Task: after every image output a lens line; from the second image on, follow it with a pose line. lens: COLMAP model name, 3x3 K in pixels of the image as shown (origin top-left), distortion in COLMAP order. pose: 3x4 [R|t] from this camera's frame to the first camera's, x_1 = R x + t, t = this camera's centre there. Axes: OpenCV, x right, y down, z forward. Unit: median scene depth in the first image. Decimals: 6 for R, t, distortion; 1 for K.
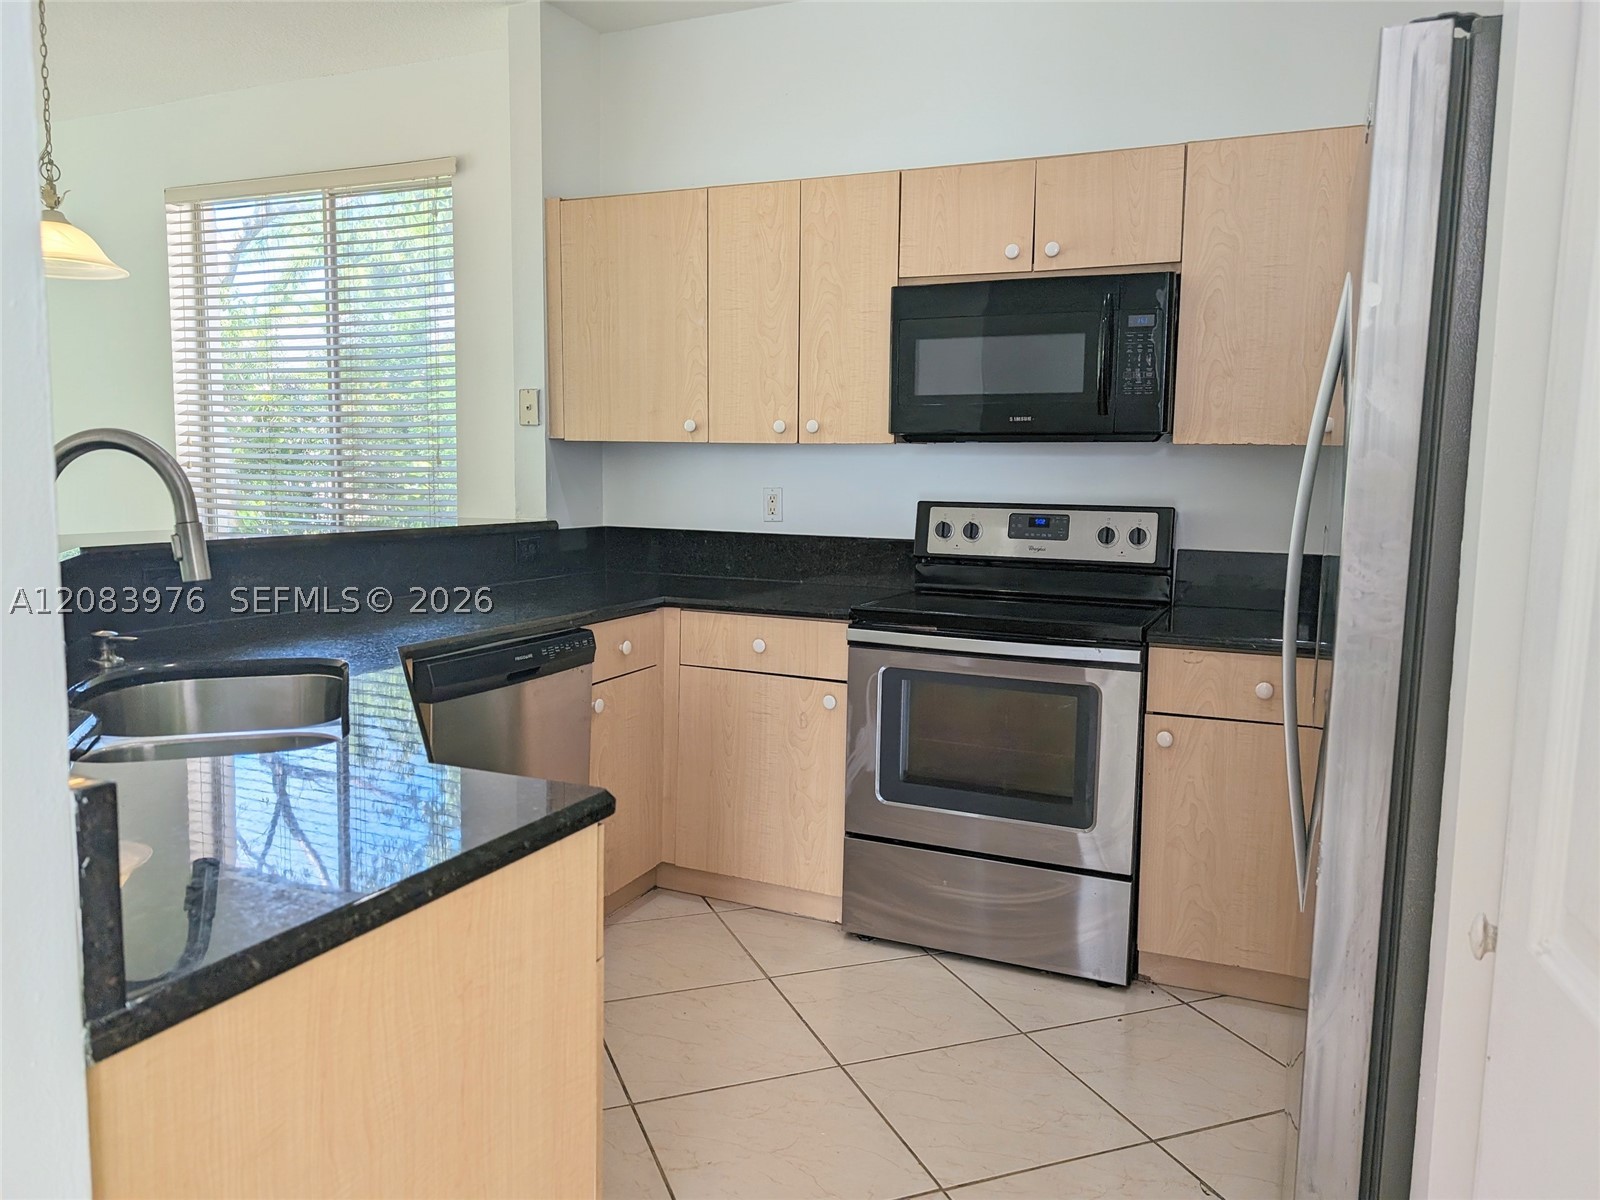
lens RADIAL K [[1155.8, 0, 800.0], [0, 1155.8, 600.0], [0, 0, 1]] dist [0.030210, -0.032242]
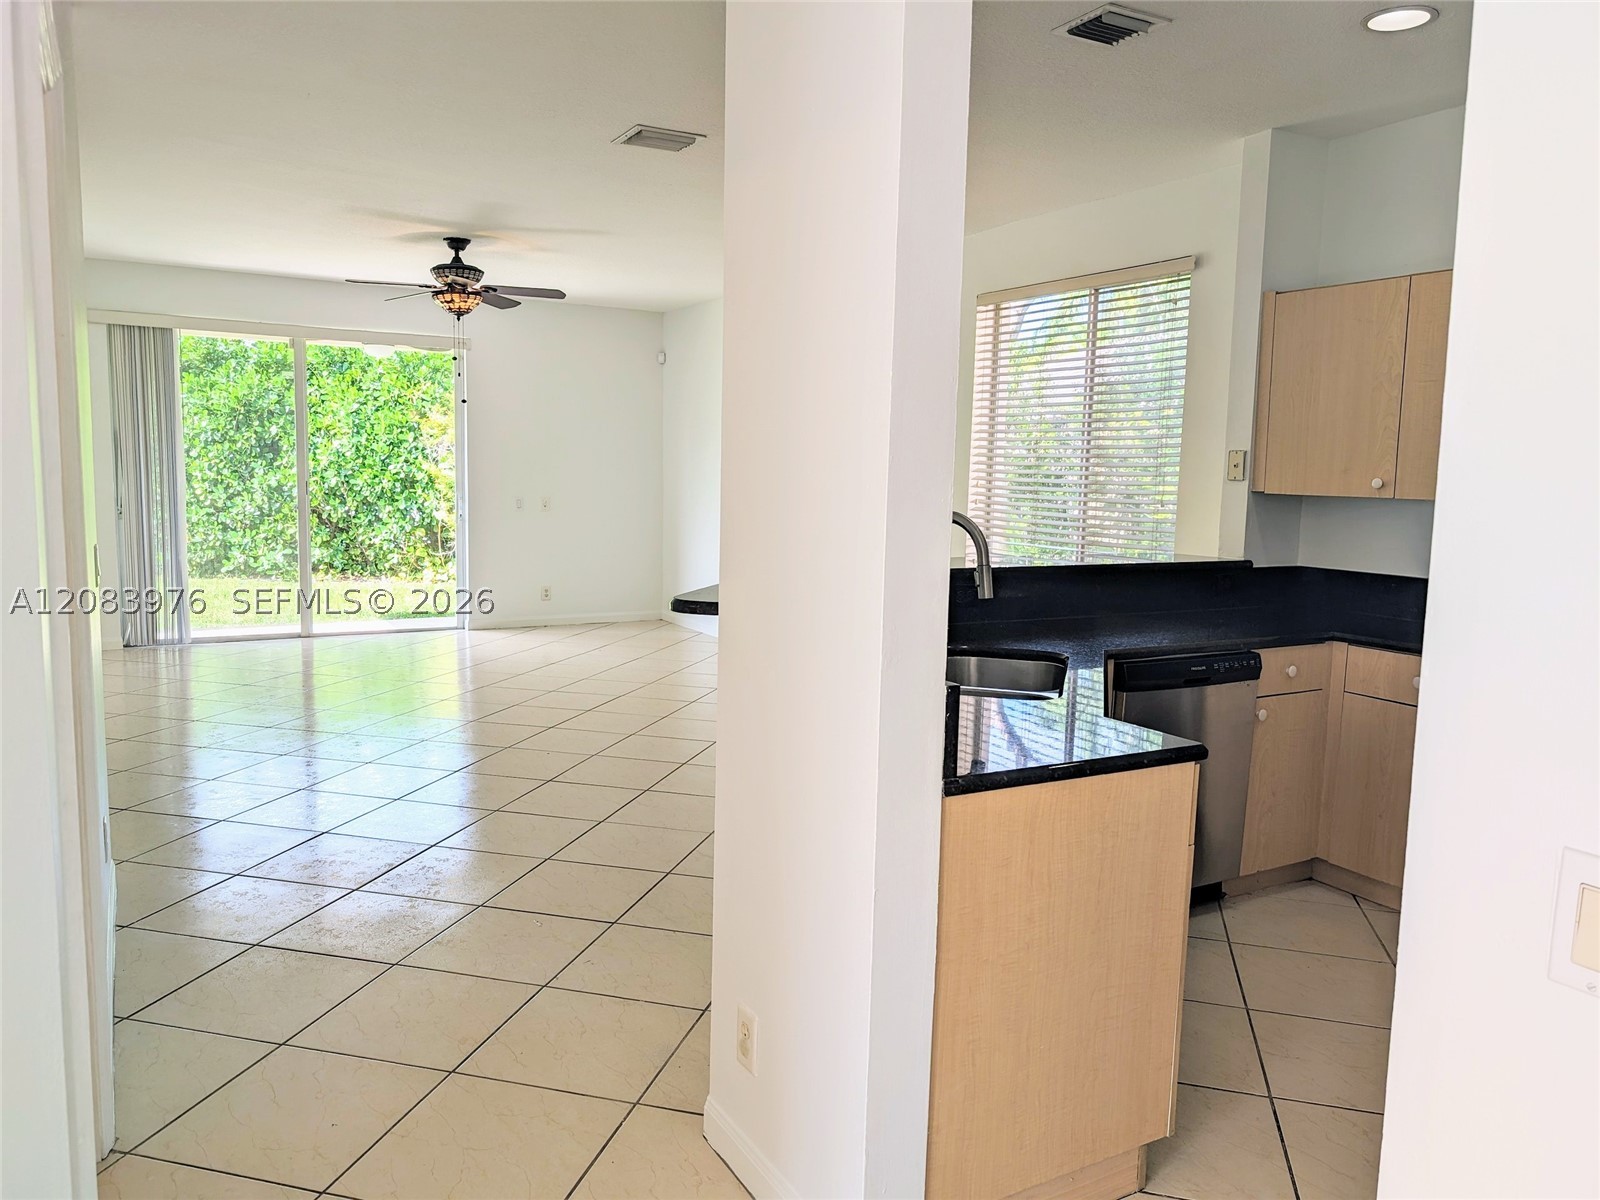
lens RADIAL K [[1155.8, 0, 800.0], [0, 1155.8, 600.0], [0, 0, 1]] dist [0.030210, -0.032242]
pose [[0.810857, 0.067669, -0.581319, 0.109554], [-0.076208, 0.997044, 0.009763, -0.004465], [0.580261, 0.036385, 0.813617, -0.239405]]
